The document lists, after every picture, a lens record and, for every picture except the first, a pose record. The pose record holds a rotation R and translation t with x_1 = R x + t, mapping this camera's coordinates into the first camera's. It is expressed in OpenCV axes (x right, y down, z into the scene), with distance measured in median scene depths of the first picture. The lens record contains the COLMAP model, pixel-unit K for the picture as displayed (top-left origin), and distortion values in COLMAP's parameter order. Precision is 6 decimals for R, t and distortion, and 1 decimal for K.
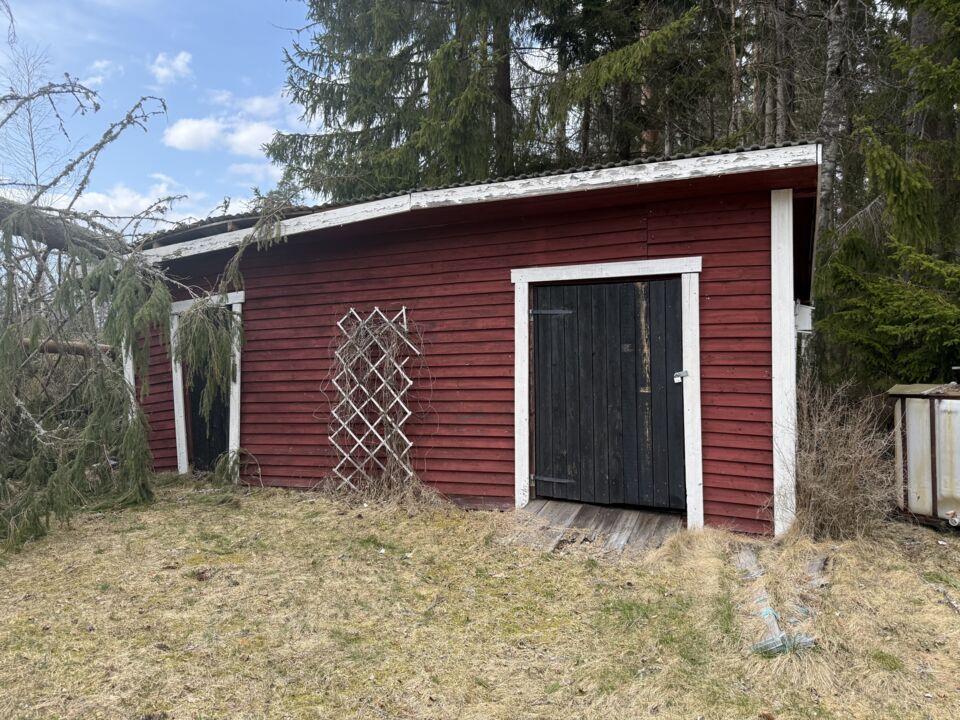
lens RADIAL K [[677.9, 0, 479.6], [0, 677.9, 358.5], [0, 0, 1]] dist [0.004549, 0.001198]
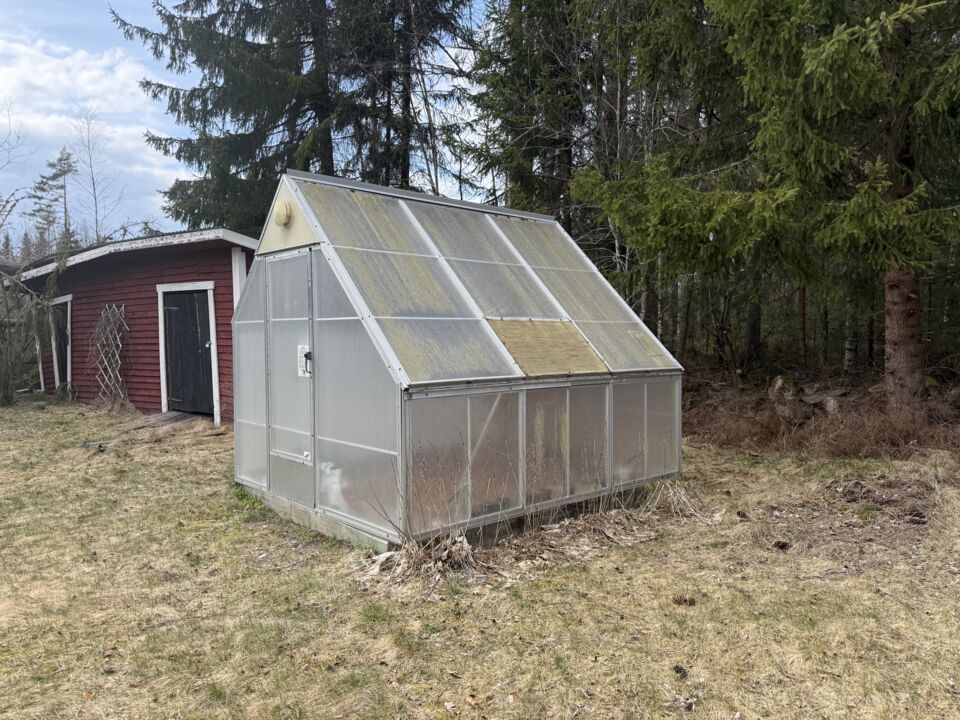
lens RADIAL K [[677.9, 0, 480.7], [0, 677.9, 363.7], [0, 0, 1]] dist [0.004549, 0.001198]
pose [[0.968465, 0.012700, -0.248827, 1.292281], [0.002556, 0.998141, 0.060891, -0.026770], [0.249138, -0.059607, 0.966632, -0.531392]]
